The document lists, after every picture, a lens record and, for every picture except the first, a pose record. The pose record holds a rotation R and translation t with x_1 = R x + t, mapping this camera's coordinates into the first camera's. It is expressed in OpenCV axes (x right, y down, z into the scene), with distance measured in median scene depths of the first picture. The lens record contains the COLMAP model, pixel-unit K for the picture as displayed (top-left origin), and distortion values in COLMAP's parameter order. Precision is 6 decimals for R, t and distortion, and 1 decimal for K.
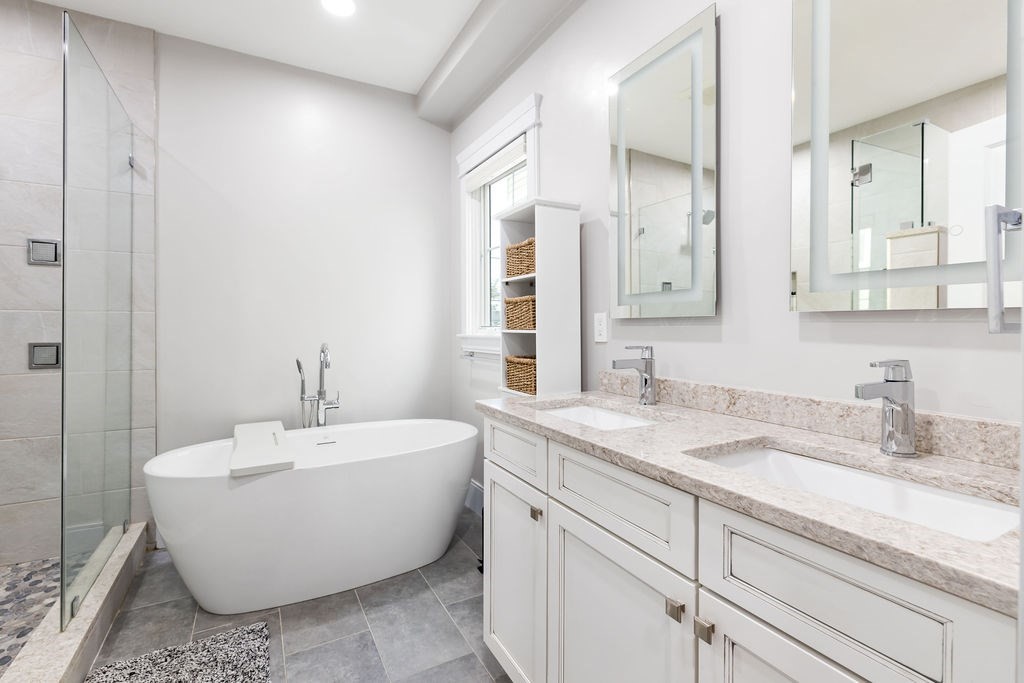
lens RADIAL K [[472.0, 0, 516.7], [0, 472.0, 320.1], [0, 0, 1]] dist [0.002587, 0.000248]
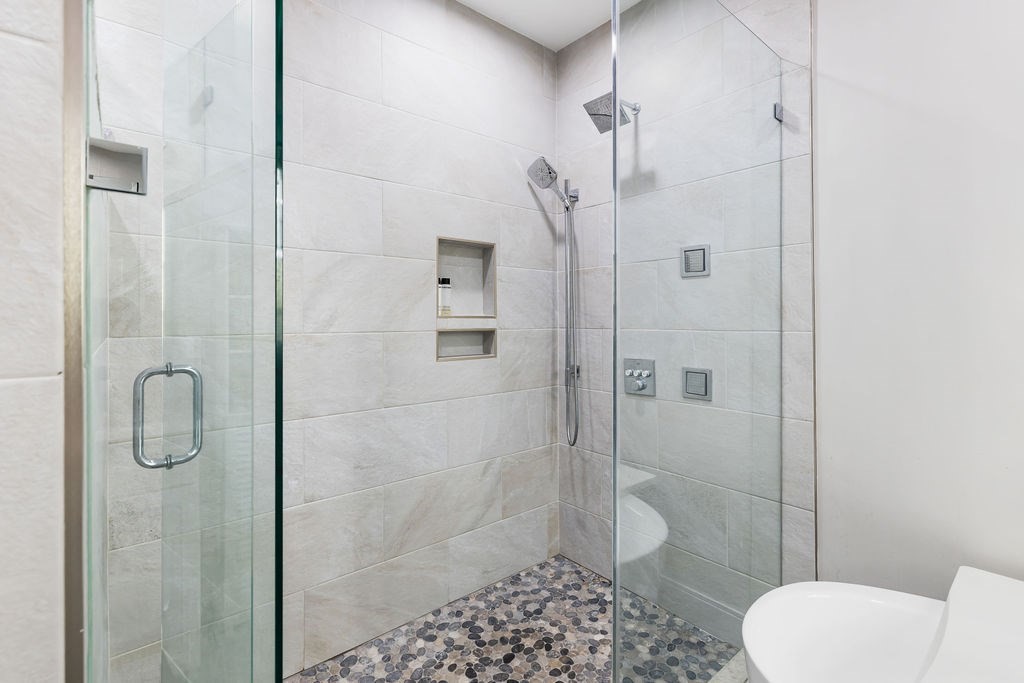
lens RADIAL K [[472.0, 0, 516.7], [0, 472.0, 320.1], [0, 0, 1]] dist [0.002587, 0.000248]
pose [[0.199772, -0.005349, -0.979828, -0.219045], [0.007741, 0.999963, -0.003880, -0.034896], [0.979812, -0.006810, 0.199806, 0.486727]]
